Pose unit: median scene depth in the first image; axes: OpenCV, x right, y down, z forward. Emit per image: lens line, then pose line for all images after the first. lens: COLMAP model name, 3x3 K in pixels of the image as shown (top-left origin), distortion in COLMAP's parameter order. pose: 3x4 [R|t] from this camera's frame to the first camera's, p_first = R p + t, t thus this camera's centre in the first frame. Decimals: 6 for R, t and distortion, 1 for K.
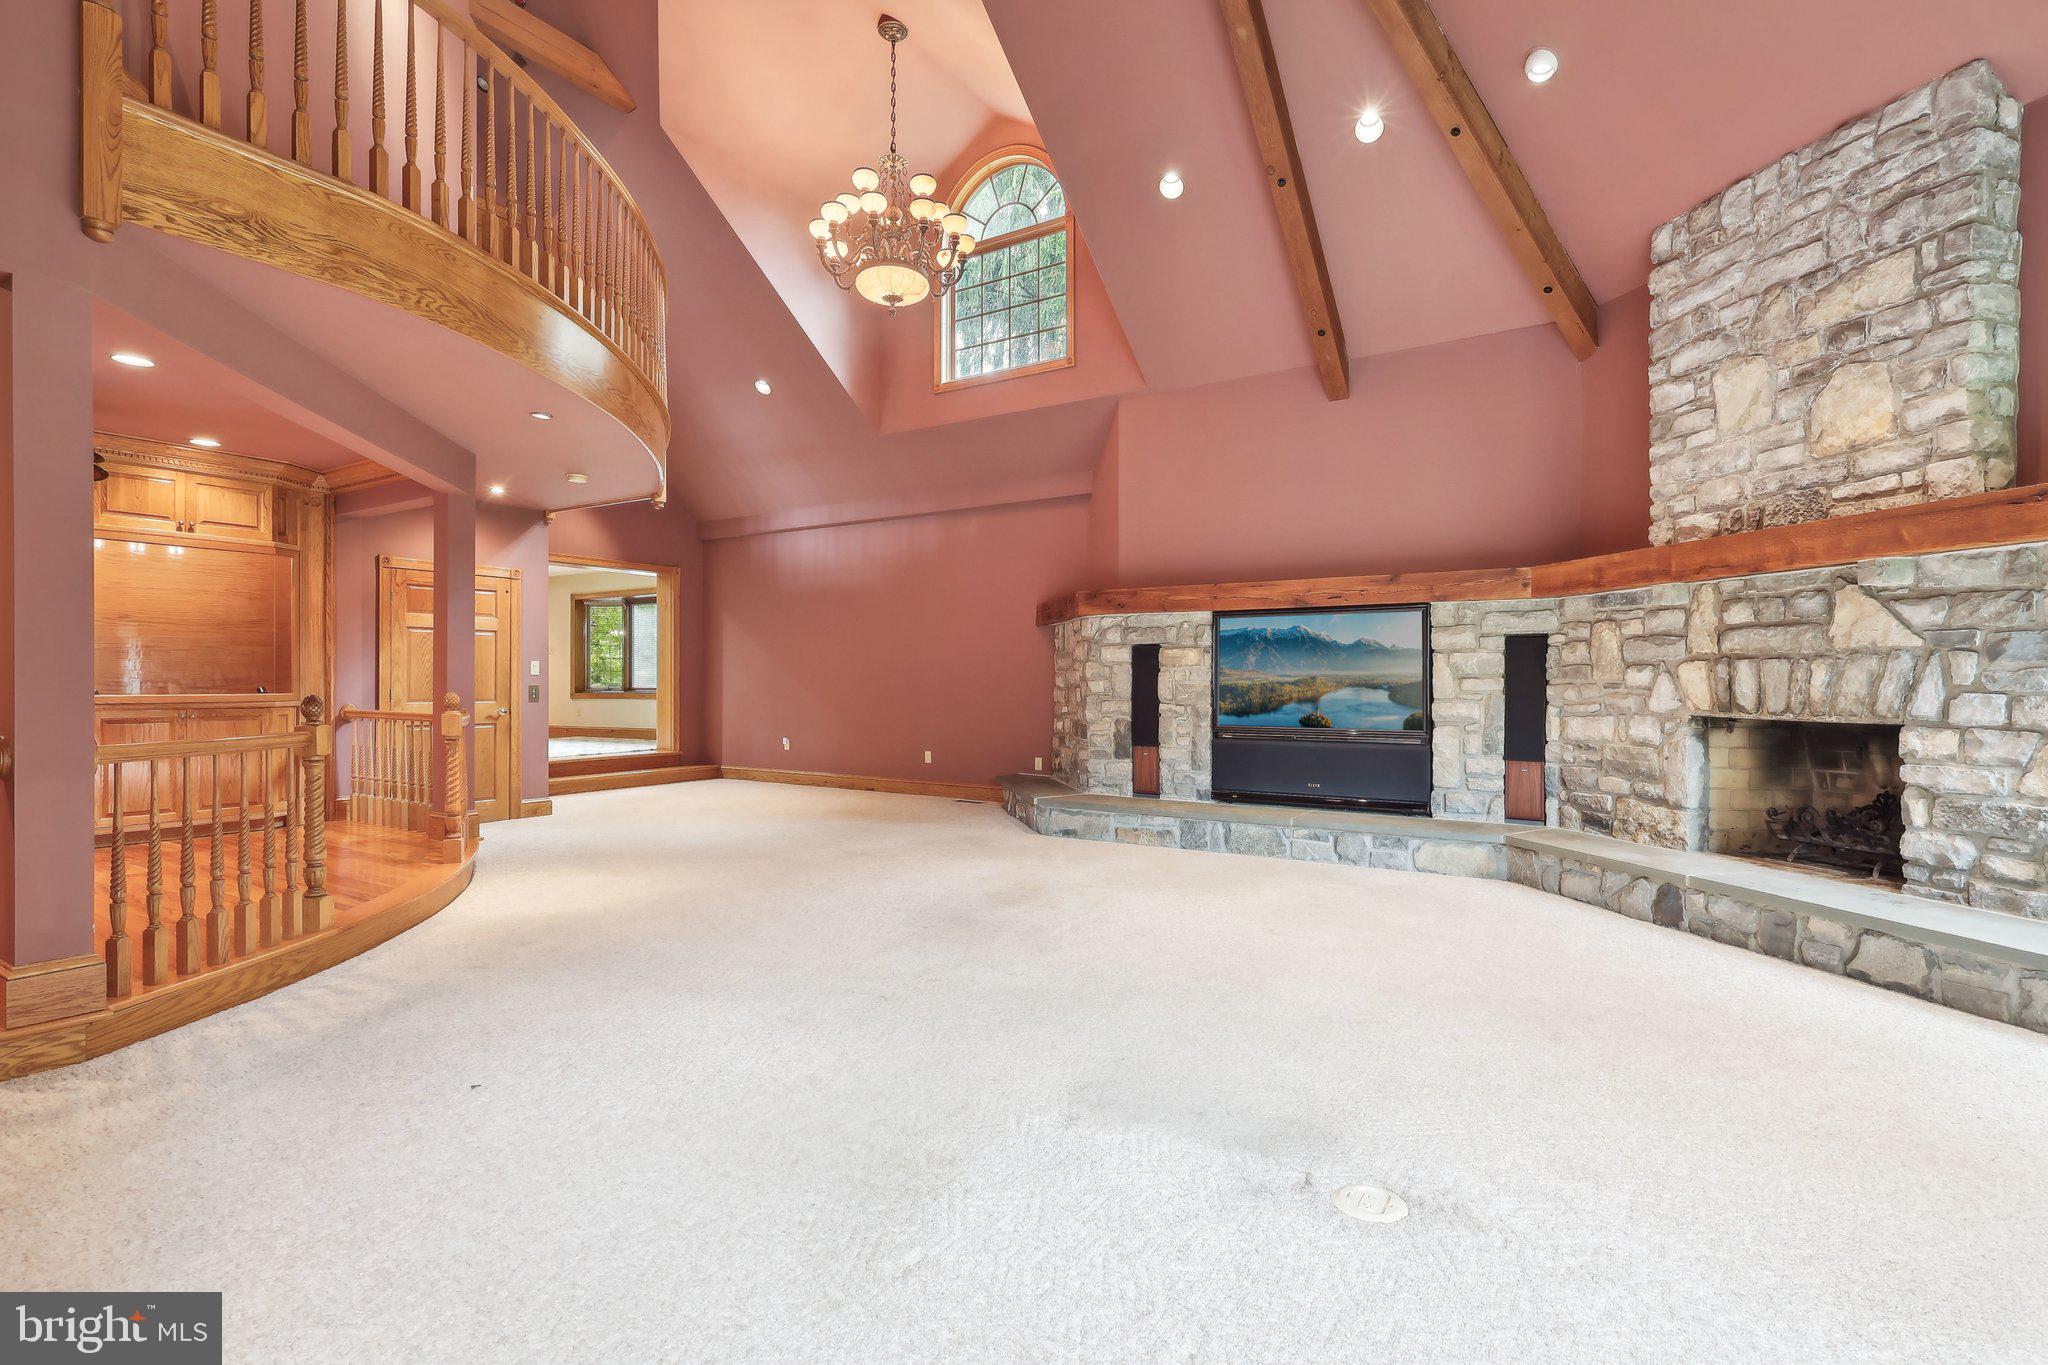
lens RADIAL K [[986.5, 0, 1024.0], [0, 986.5, 682.5], [0, 0, 1]] dist [-0.001070, 0.000125]
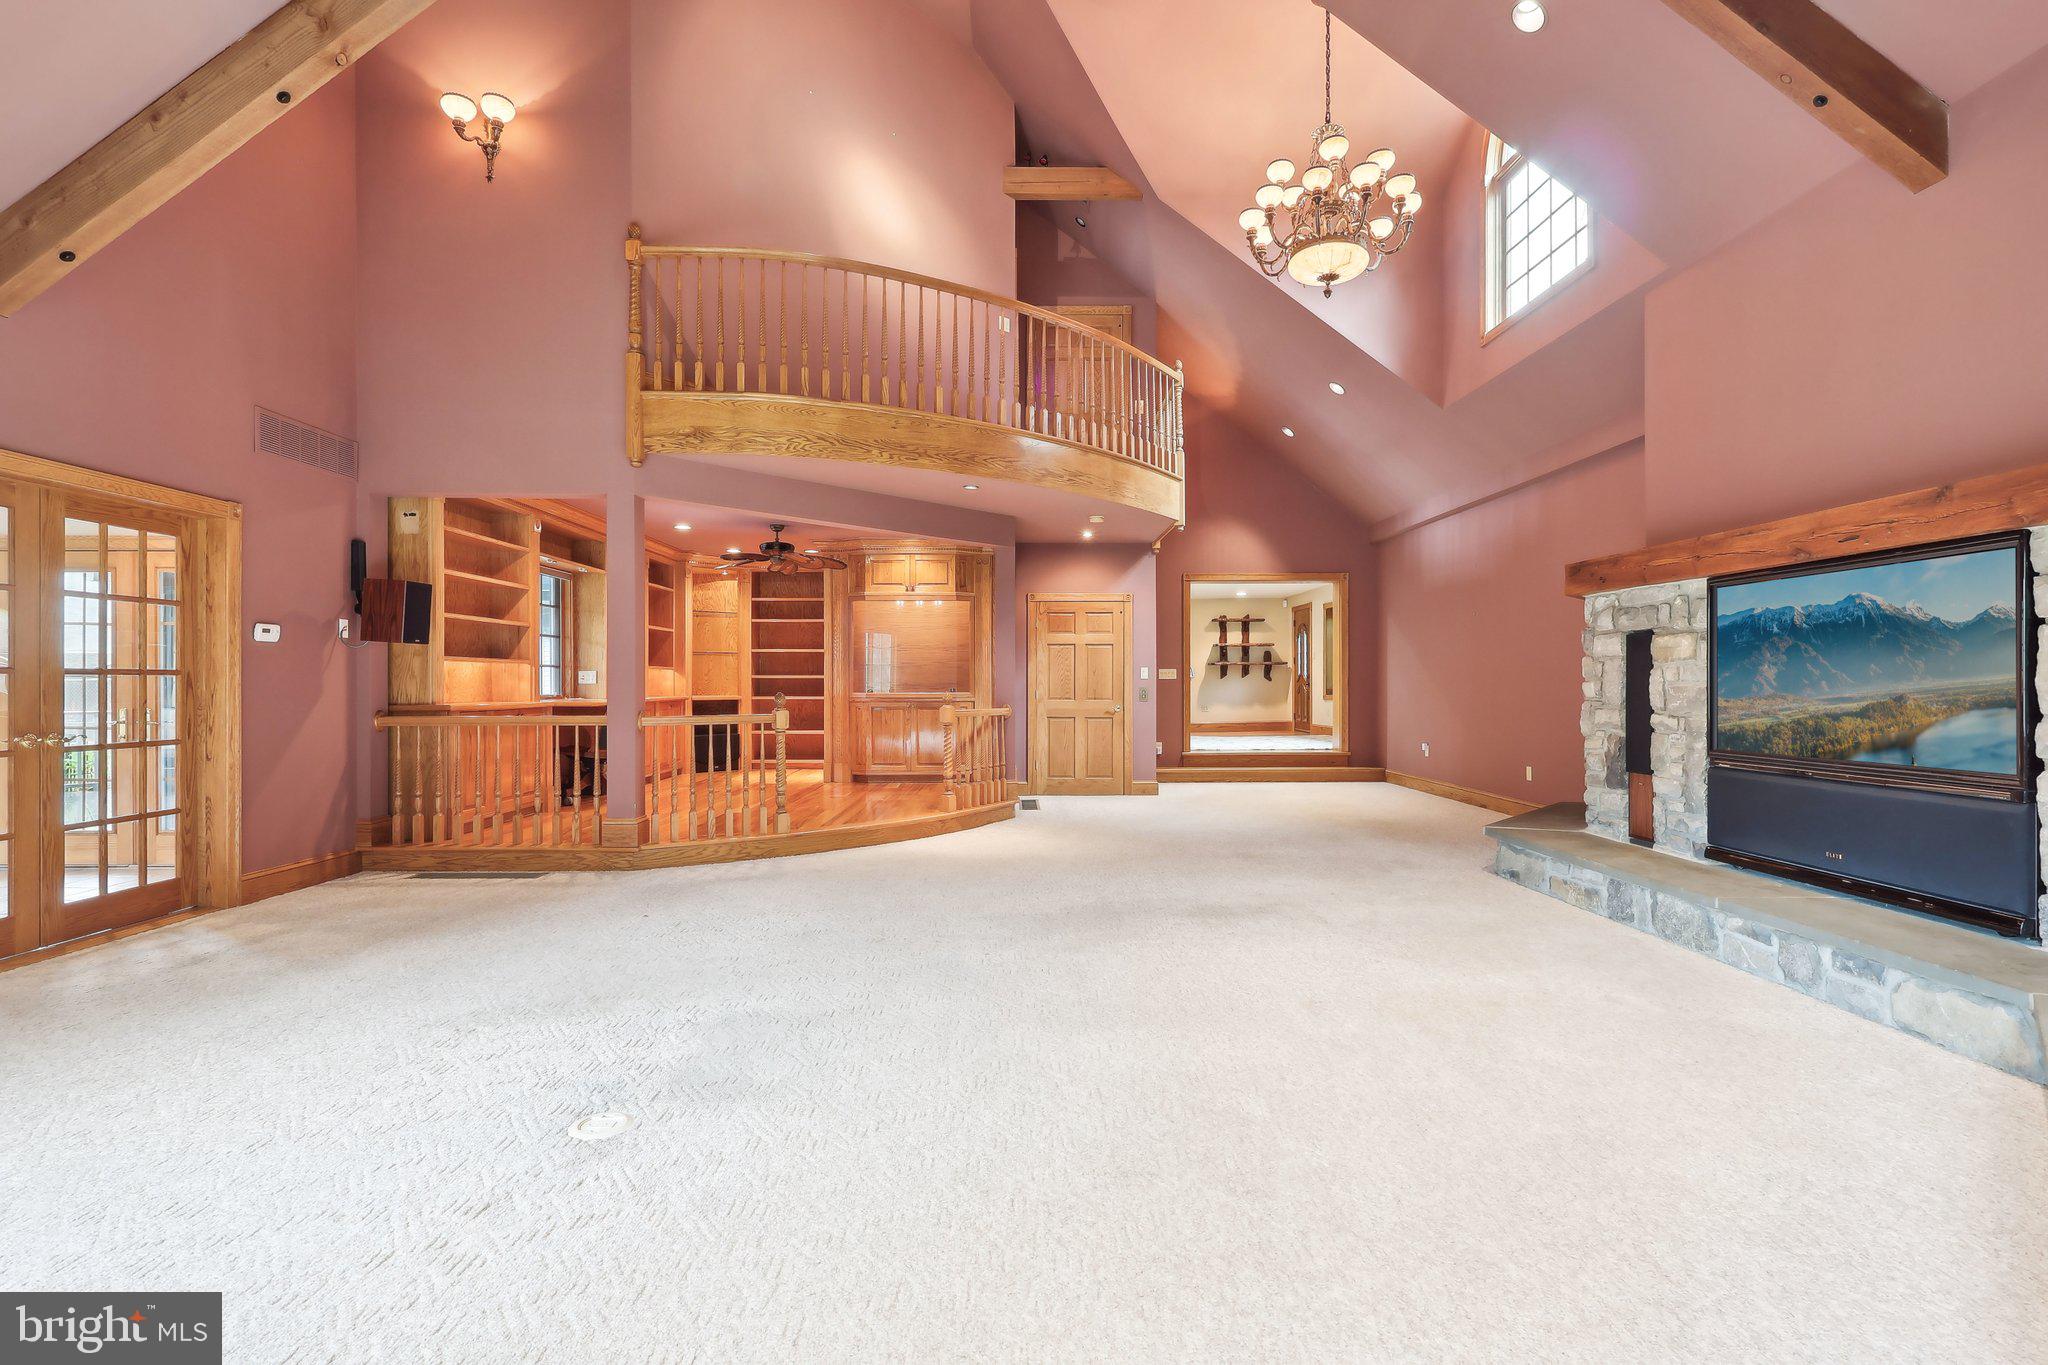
lens RADIAL K [[986.5, 0, 1024.0], [0, 986.5, 682.5], [0, 0, 1]] dist [-0.001070, 0.000125]
pose [[0.533028, -0.003373, -0.846091, 0.618342], [0.000558, 0.999993, -0.003634, 0.001438], [0.846097, 0.001465, 0.533027, 0.305865]]
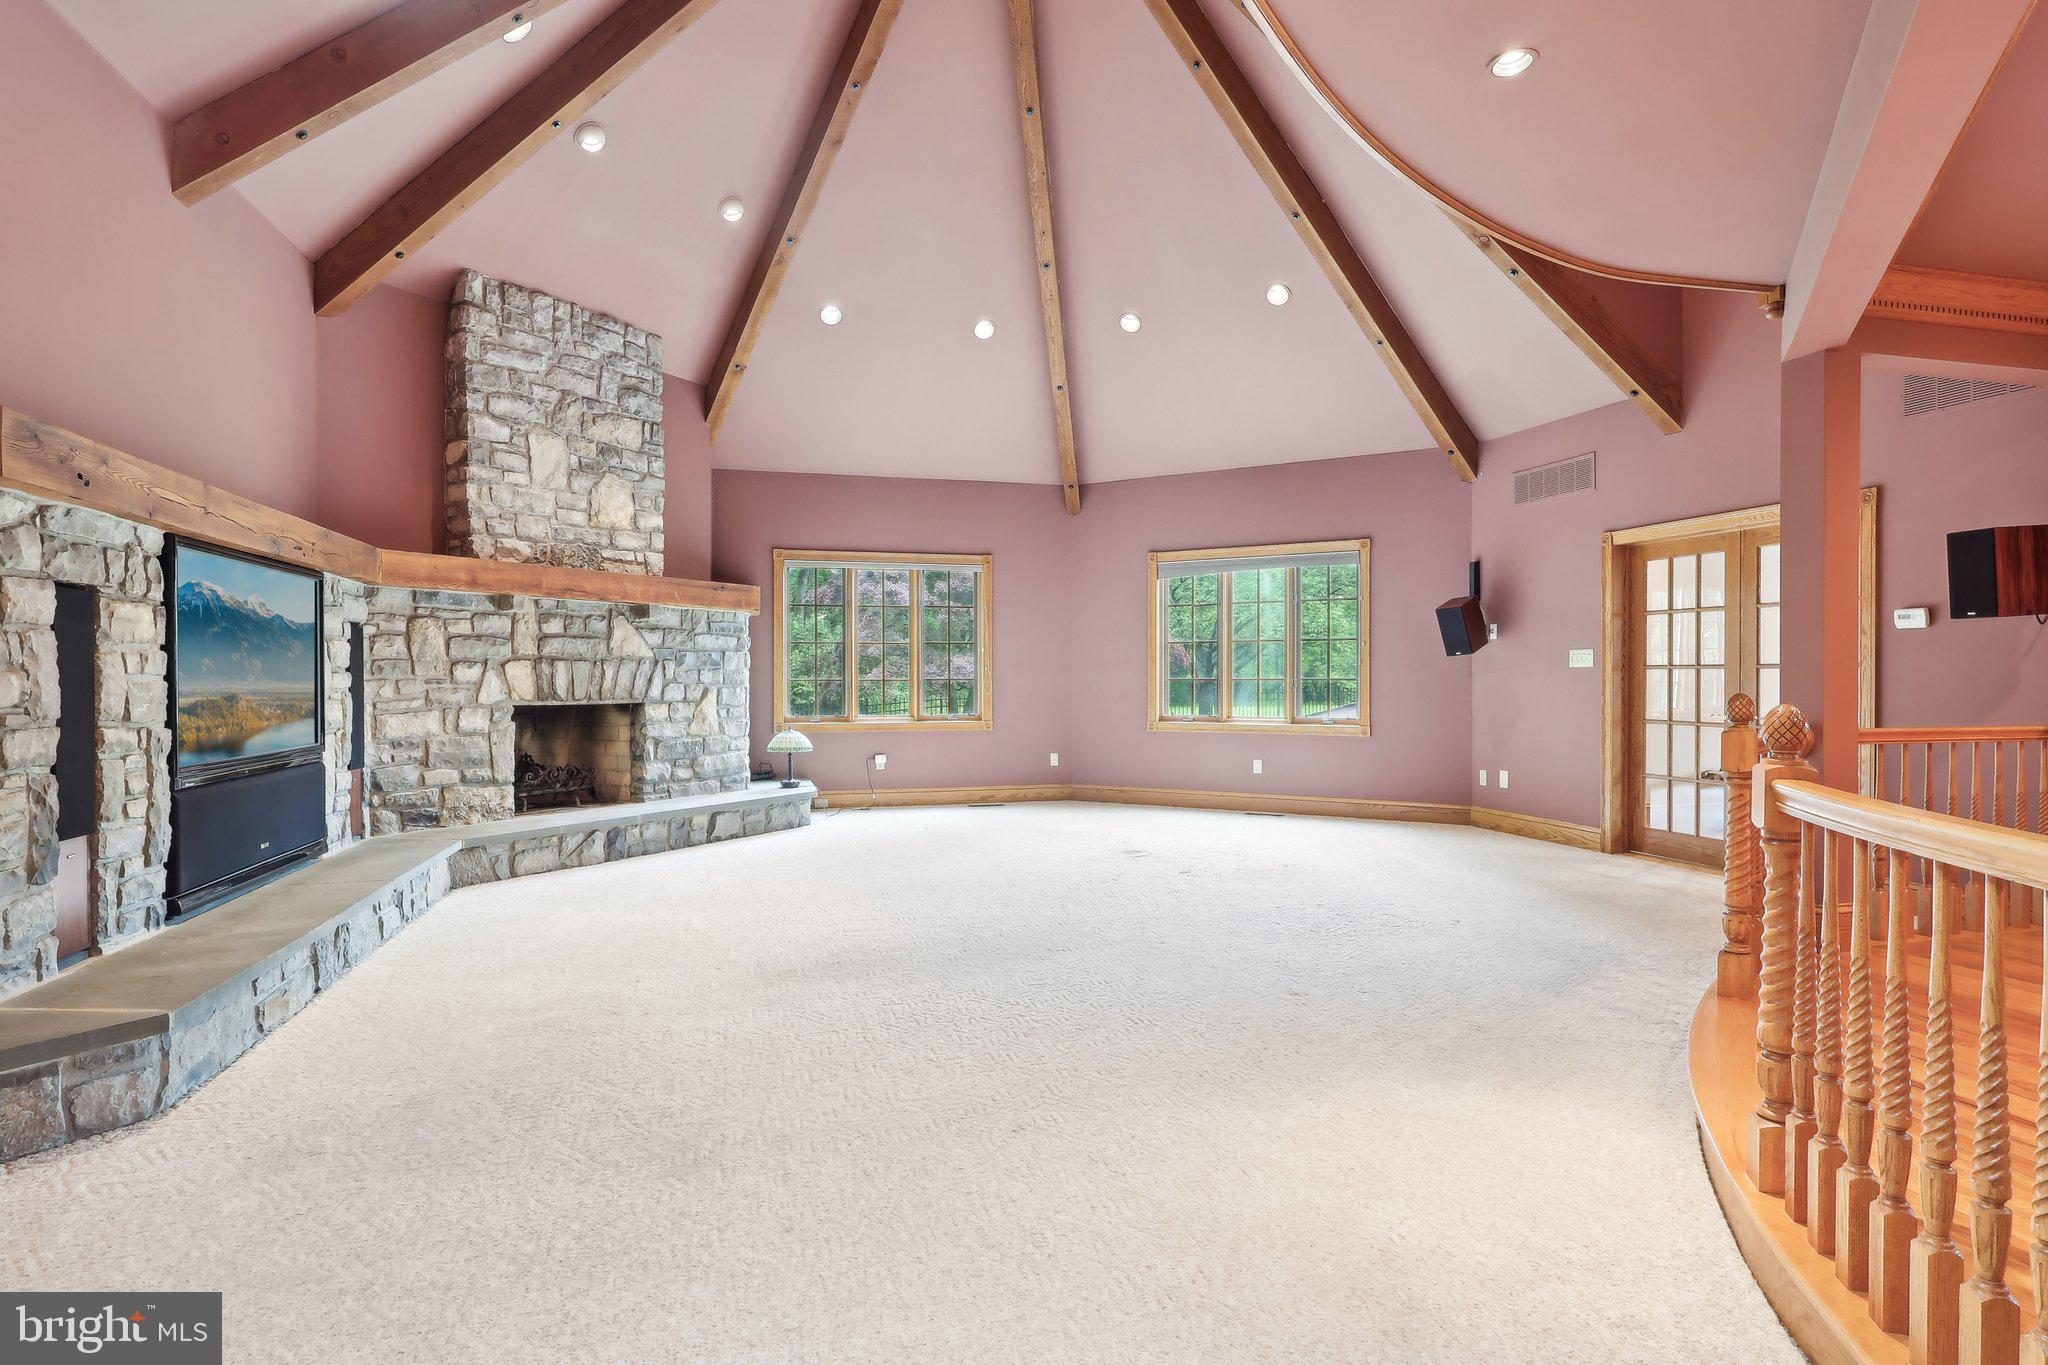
lens RADIAL K [[1013.0, 0, 1021.3], [0, 1013.0, 682.8], [0, 0, 1]] dist [0.005569, 0.000316]
pose [[-0.728985, -0.003295, 0.684521, -0.555524], [0.001169, 0.999981, 0.006059, -0.000653], [-0.684528, 0.005217, -0.728968, 1.309828]]
